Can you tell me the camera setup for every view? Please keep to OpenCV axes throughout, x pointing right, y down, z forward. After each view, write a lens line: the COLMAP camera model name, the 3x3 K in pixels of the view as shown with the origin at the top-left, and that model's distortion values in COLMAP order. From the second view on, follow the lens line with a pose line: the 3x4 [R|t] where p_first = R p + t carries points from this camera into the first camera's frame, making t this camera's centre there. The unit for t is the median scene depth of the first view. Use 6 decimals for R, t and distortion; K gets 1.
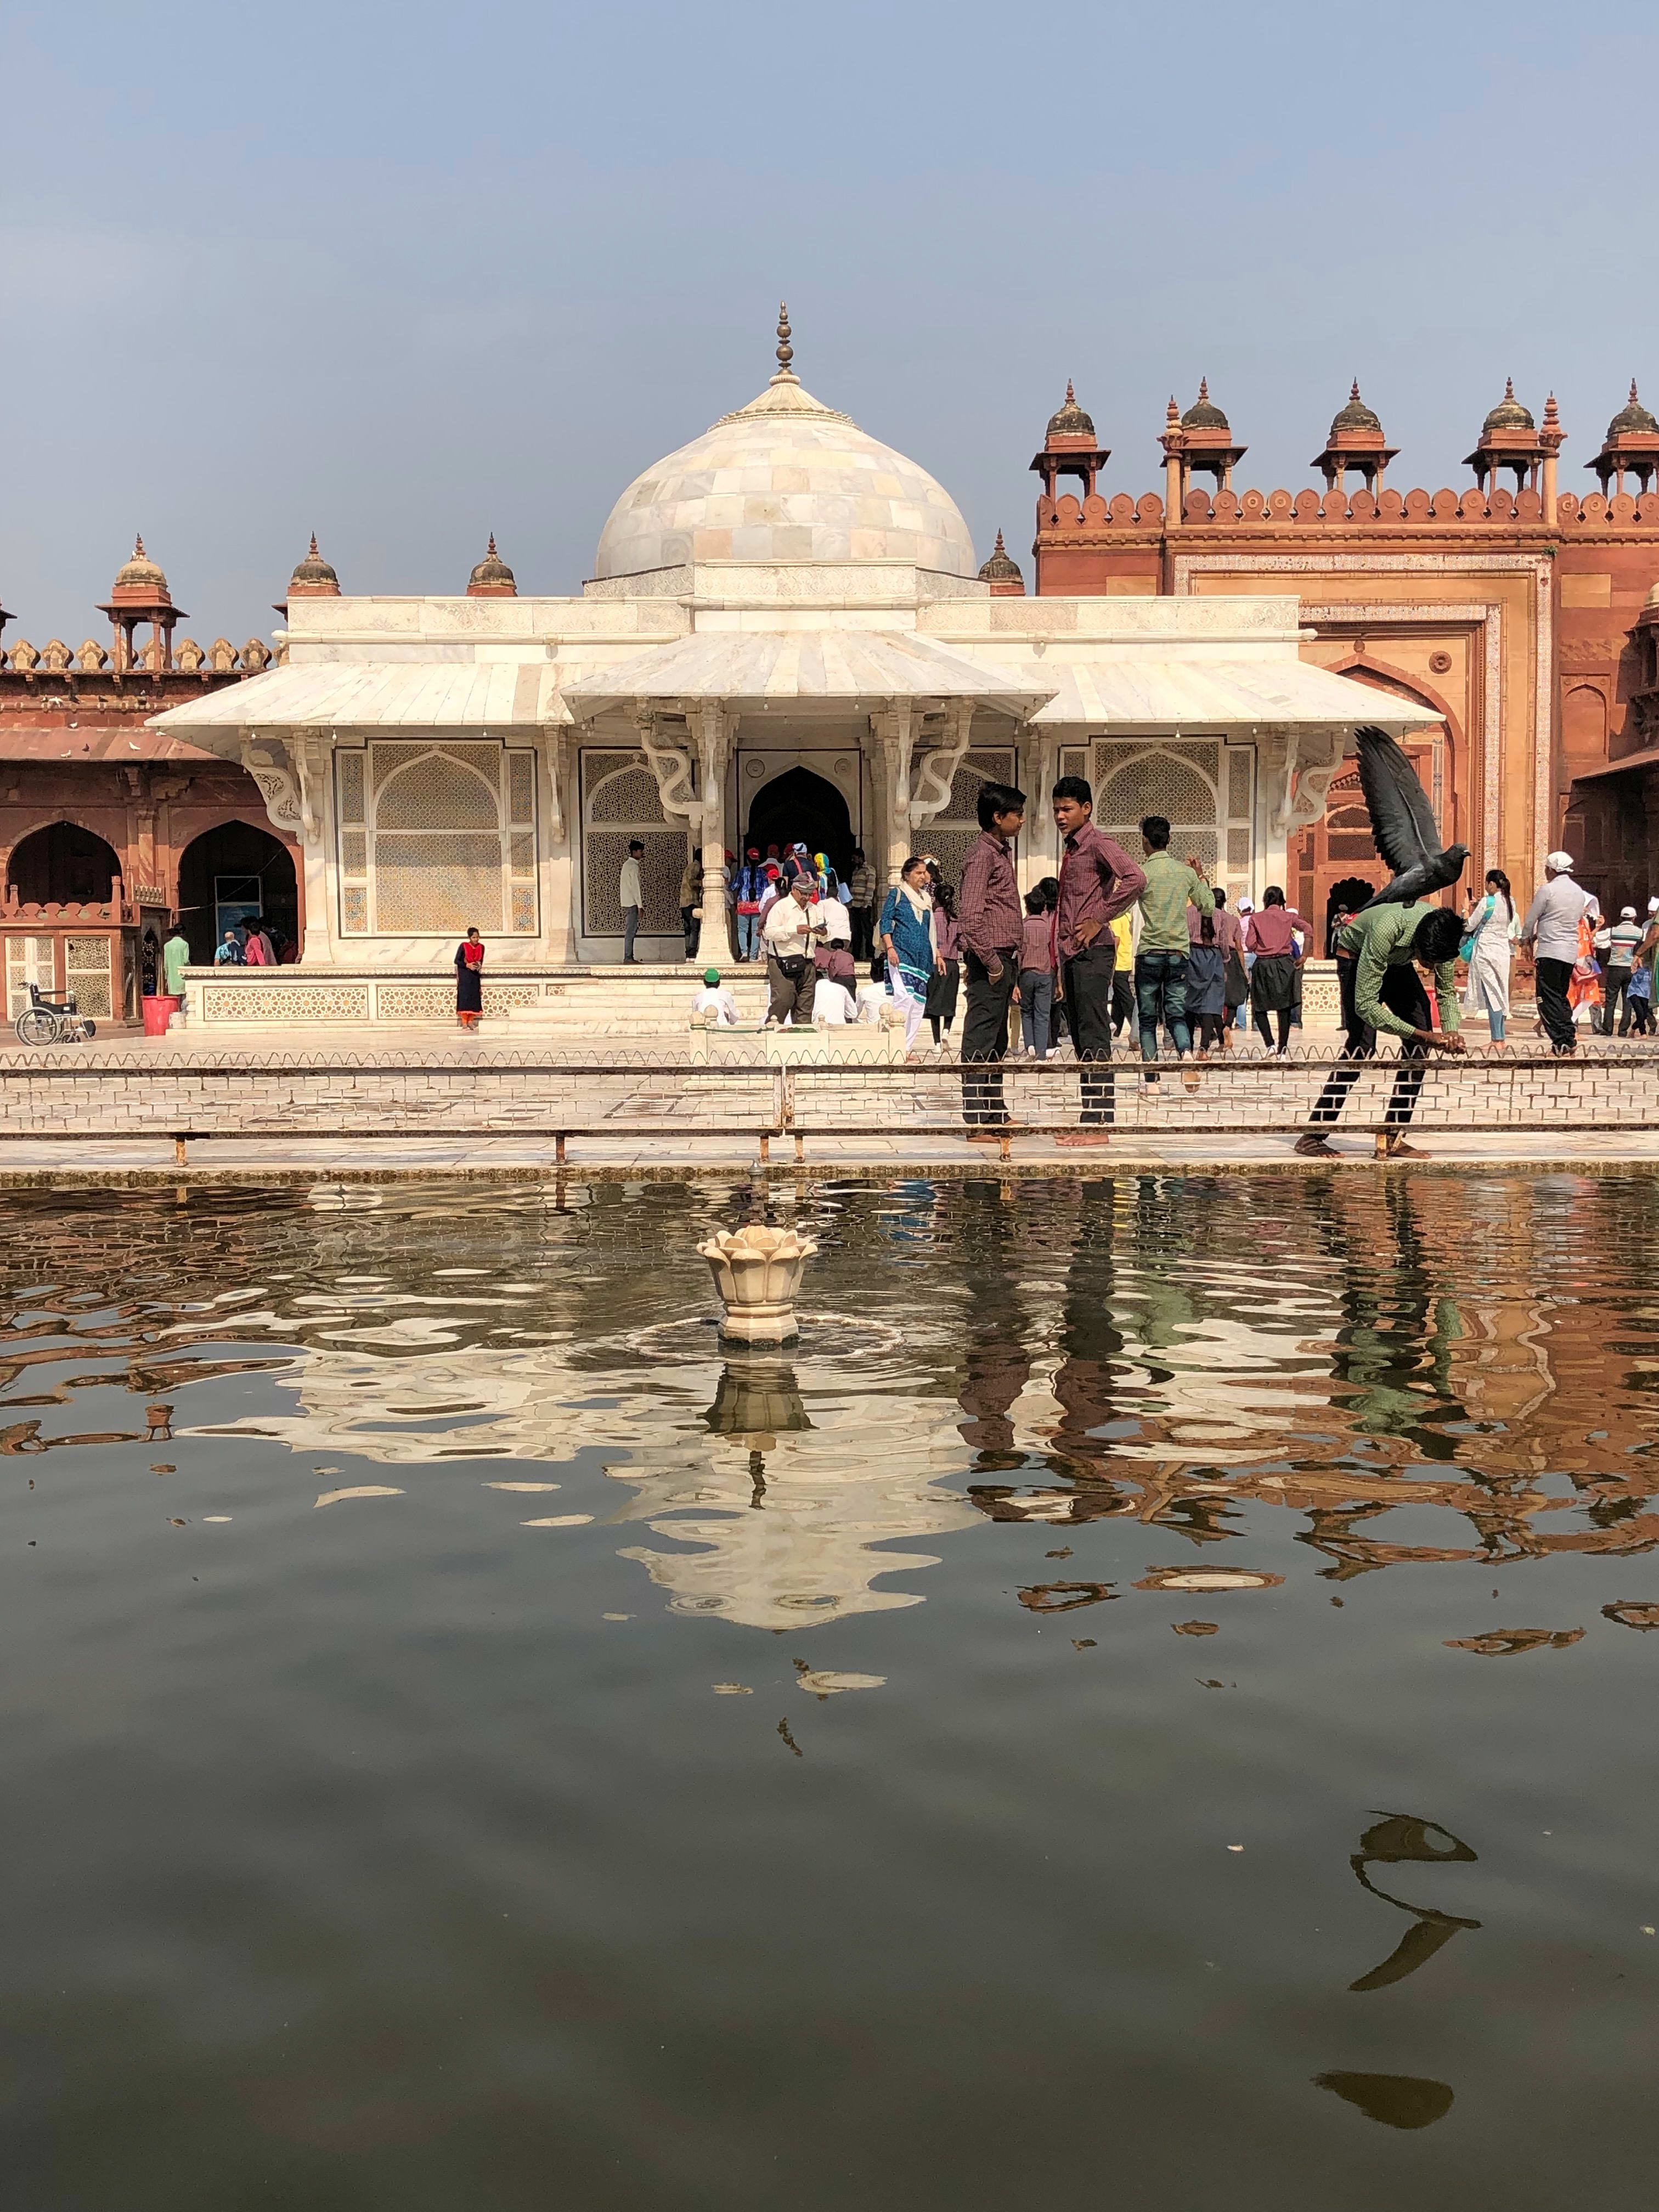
lens RADIAL K [[2157.5, 0, 824.3], [0, 2157.5, 1107.2], [0, 0, 1]] dist [0.089665, -0.478689]
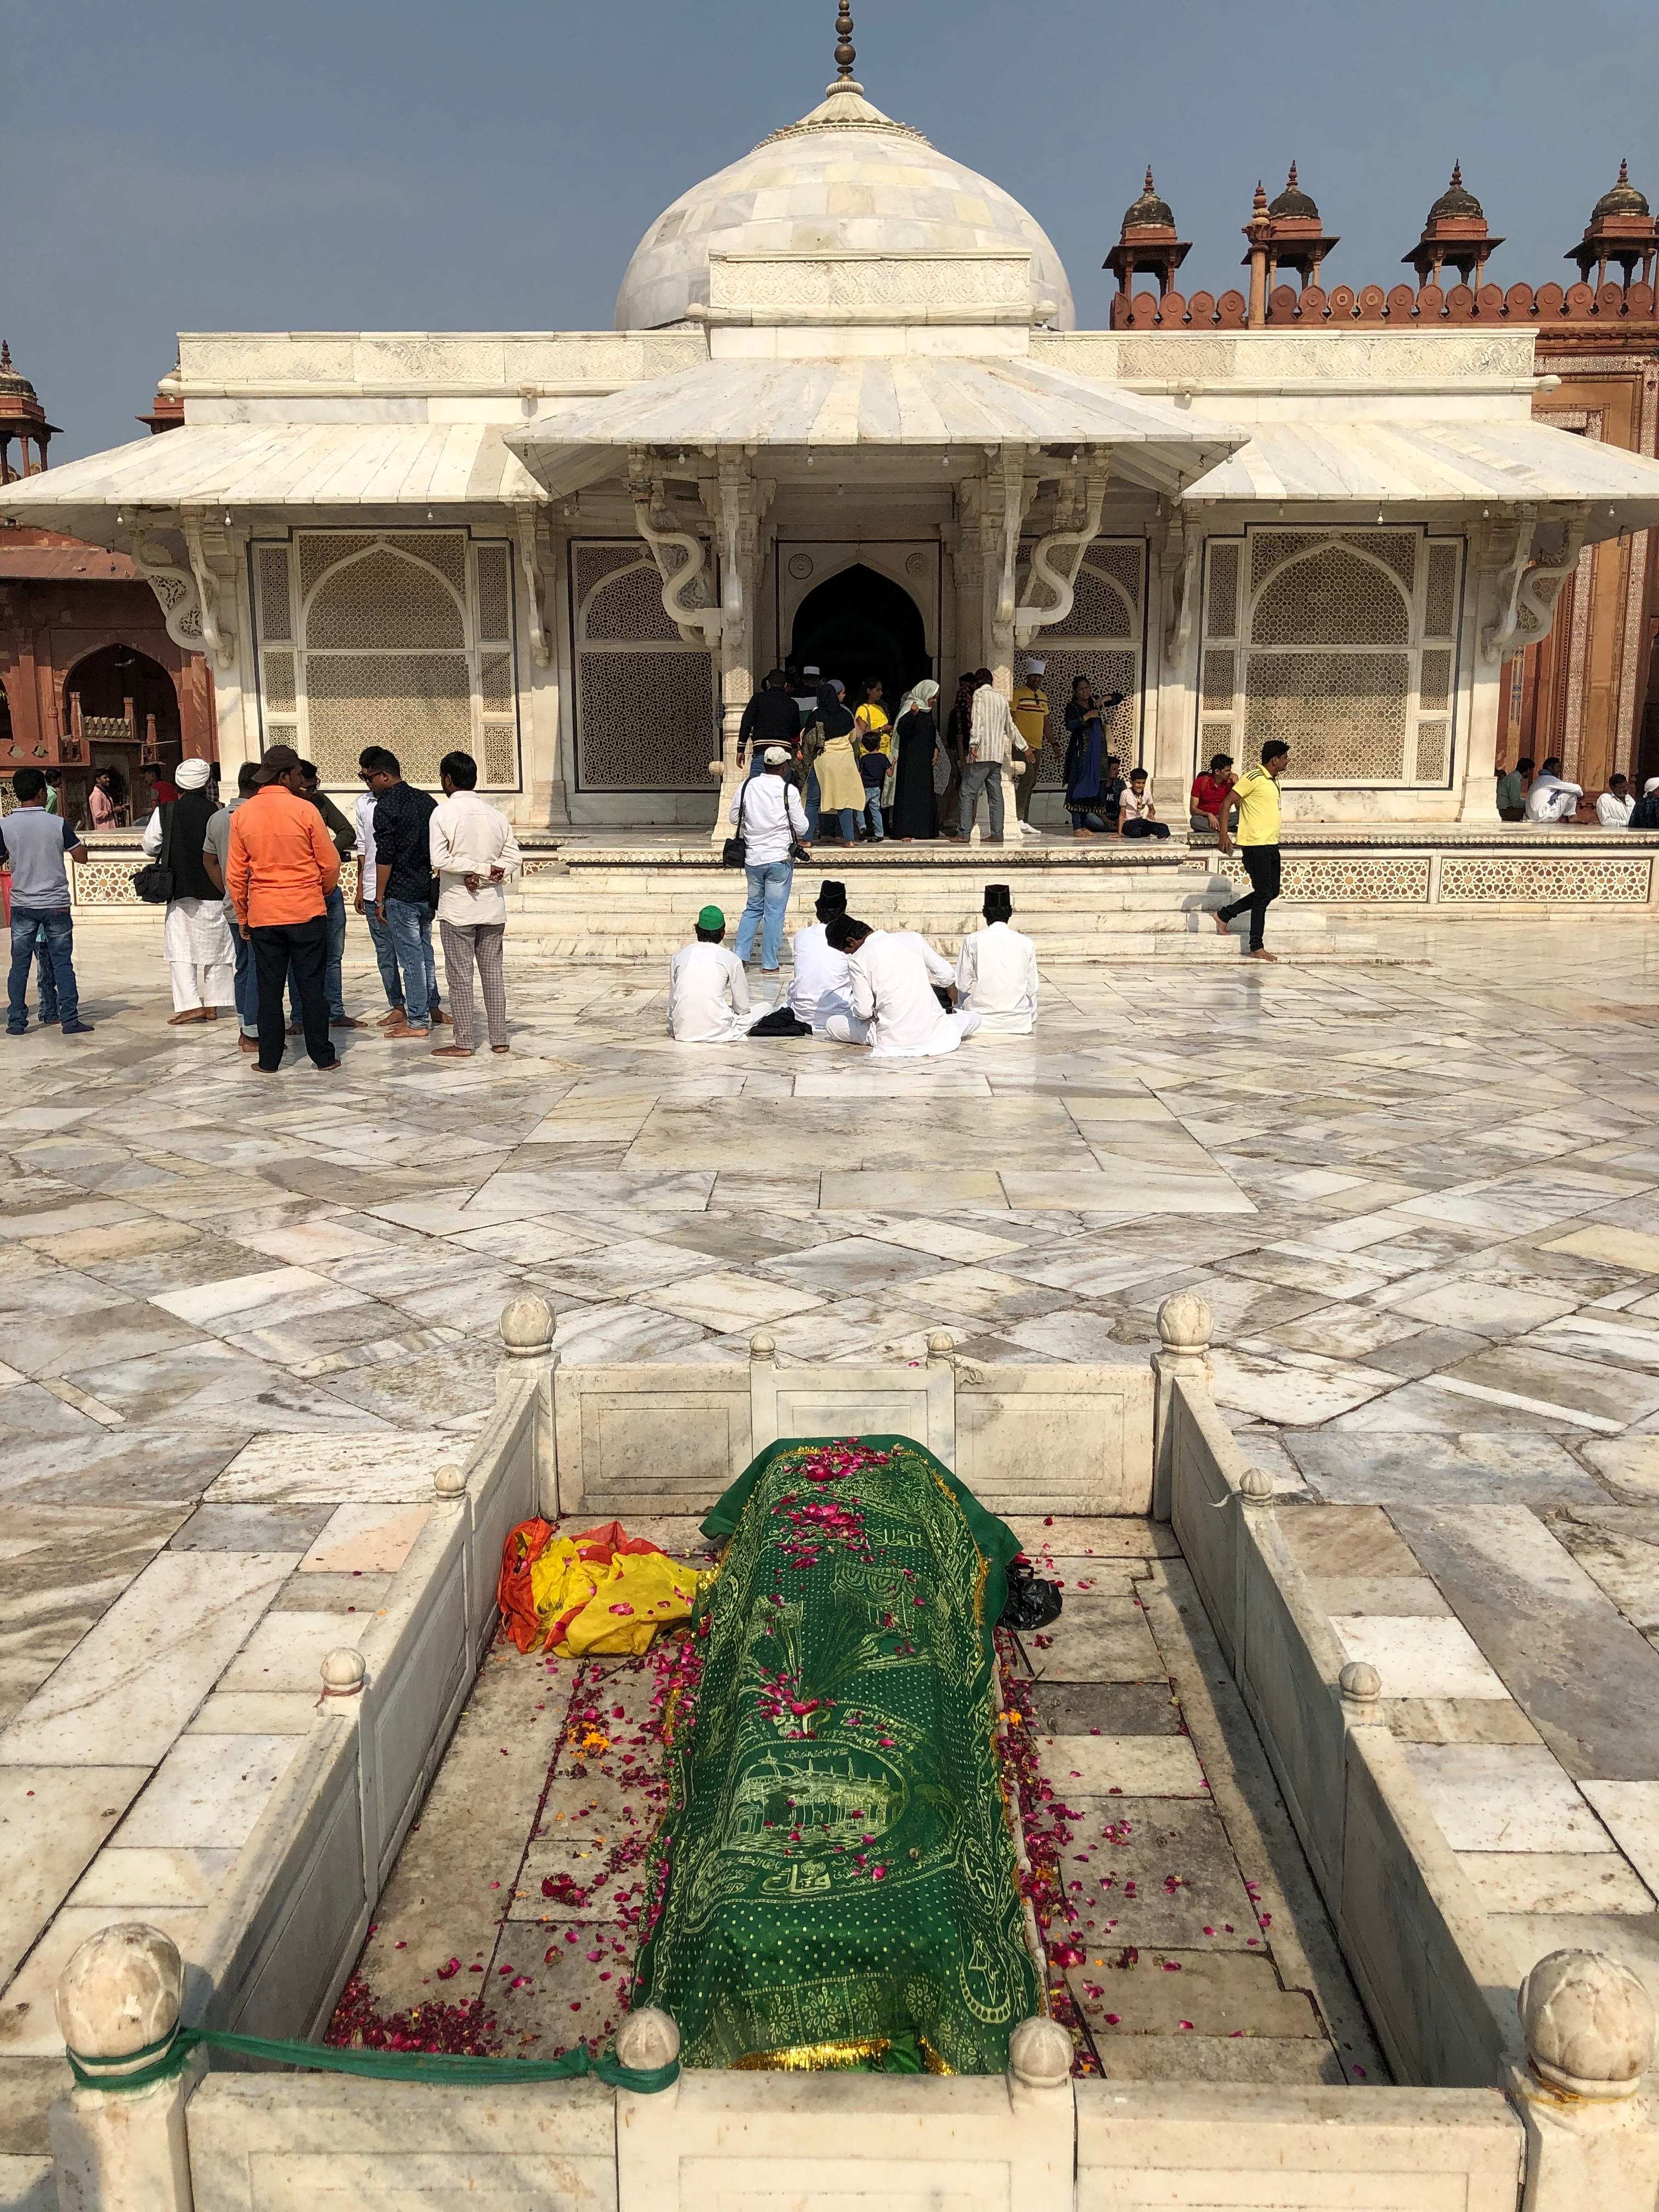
lens RADIAL K [[1783.8, 0, 830.7], [0, 1783.8, 1098.4], [0, 0, 1]] dist [-0.011545, 0.003103]
pose [[0.999642, 0.008092, -0.025521, -0.004209], [-0.005061, 0.993159, 0.116656, -0.044531], [0.026291, -0.116485, 0.992844, 0.357818]]
